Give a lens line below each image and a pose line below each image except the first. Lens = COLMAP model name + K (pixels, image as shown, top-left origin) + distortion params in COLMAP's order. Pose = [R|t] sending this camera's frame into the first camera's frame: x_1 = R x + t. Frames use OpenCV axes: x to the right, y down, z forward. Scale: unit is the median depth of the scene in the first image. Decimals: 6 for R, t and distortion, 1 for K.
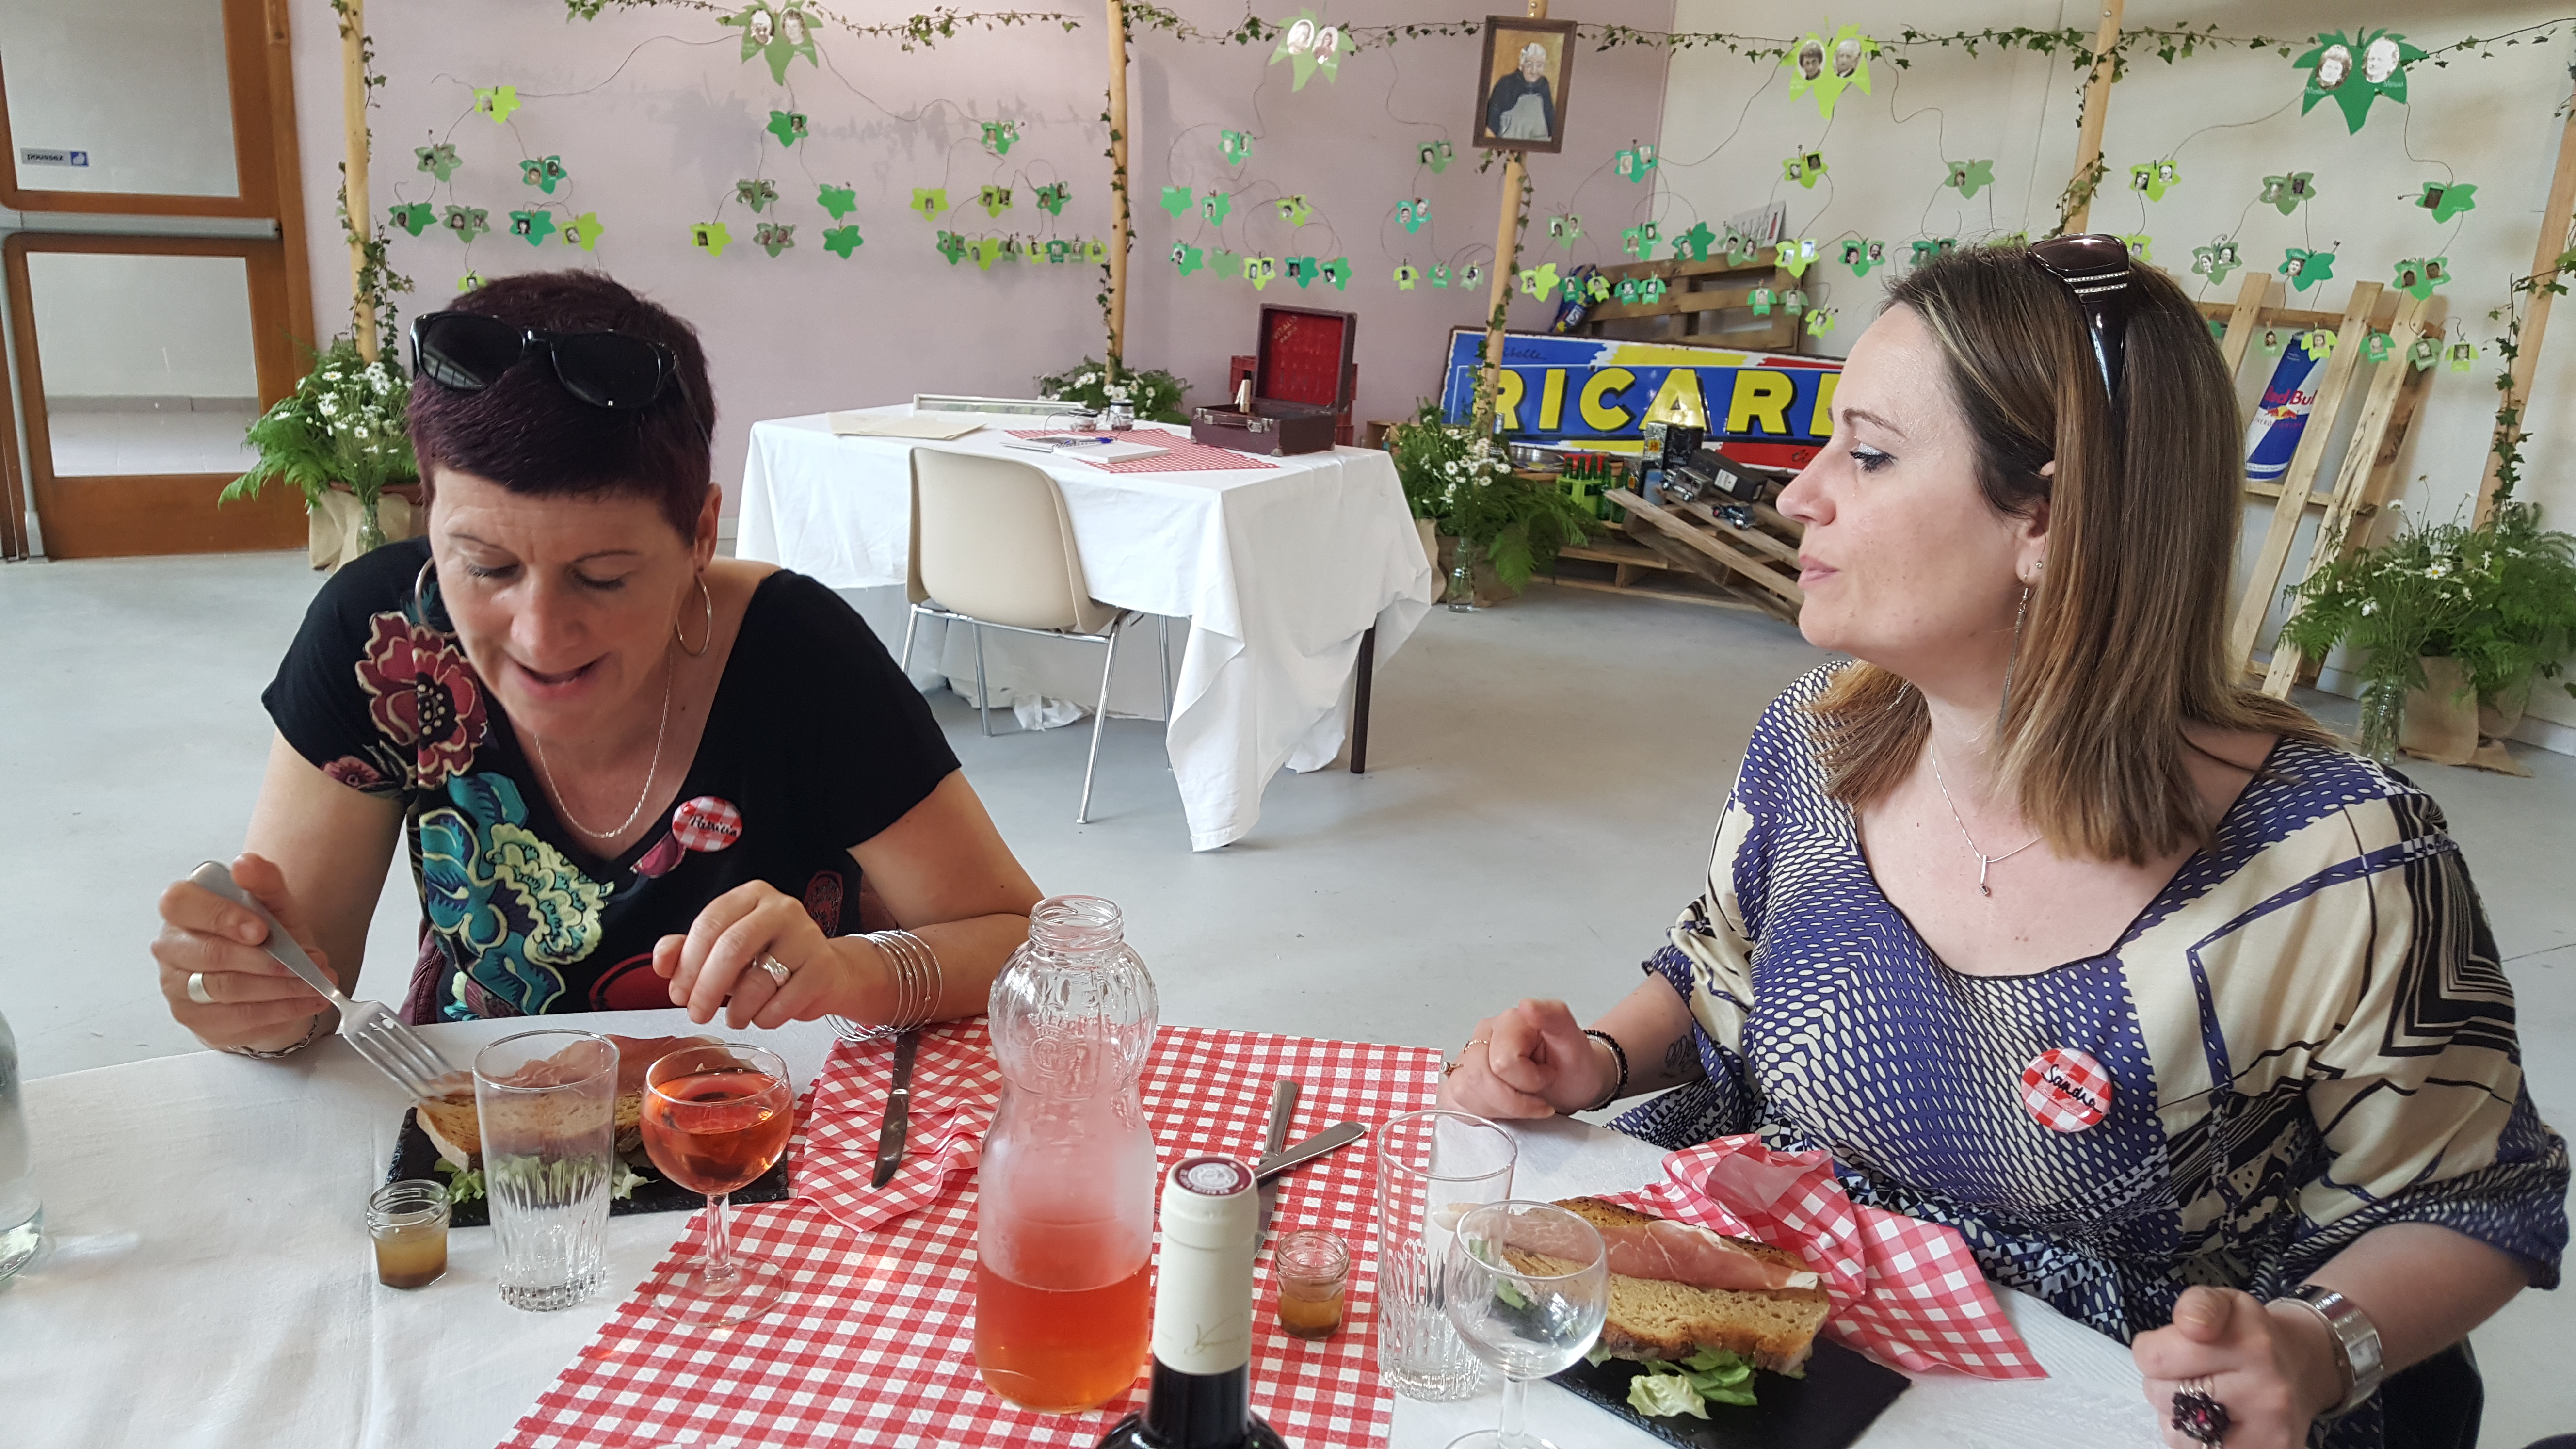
lens RADIAL K [[1914.7, 0, 1275.7], [0, 1914.7, 784.4], [0, 0, 1]] dist [0.125329, -0.157814]
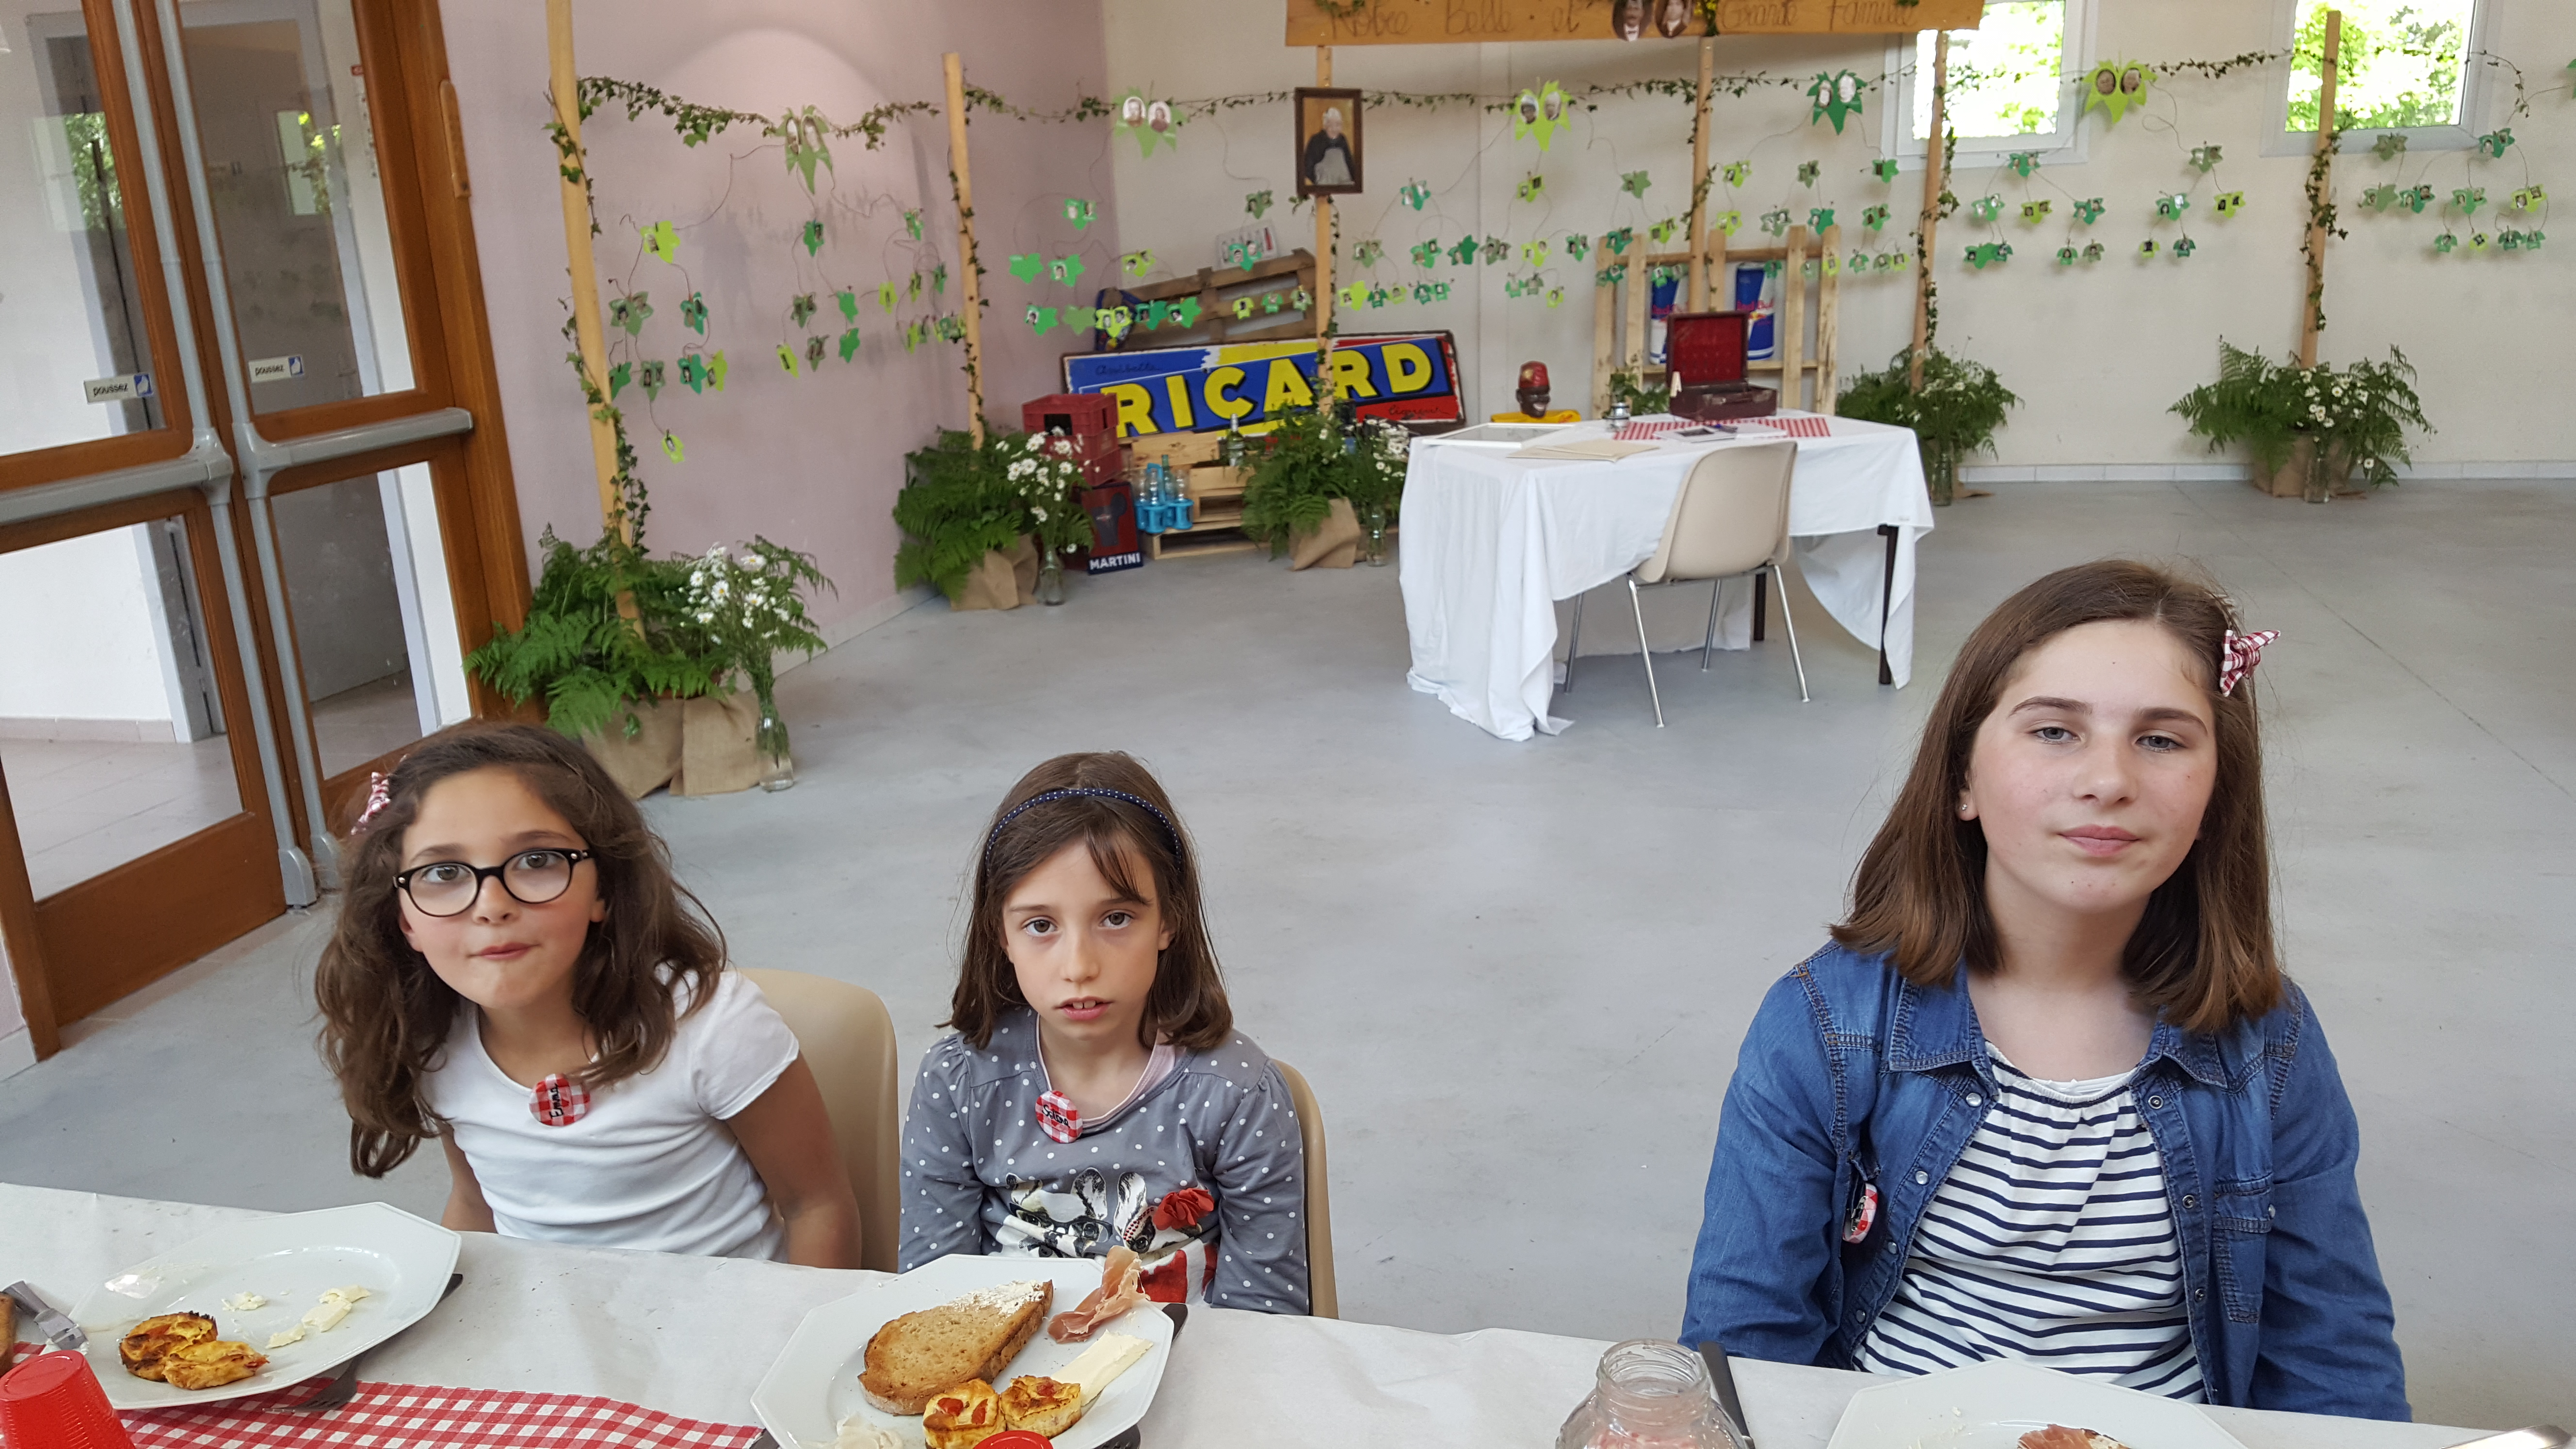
lens RADIAL K [[1914.7, 0, 1266.5], [0, 1914.7, 730.9], [0, 0, 1]] dist [0.125329, -0.157814]
pose [[0.671872, -0.277961, 0.686532, -0.865945], [0.297778, 0.950071, 0.093243, -0.133564], [-0.678171, 0.141787, 0.721097, 0.199758]]
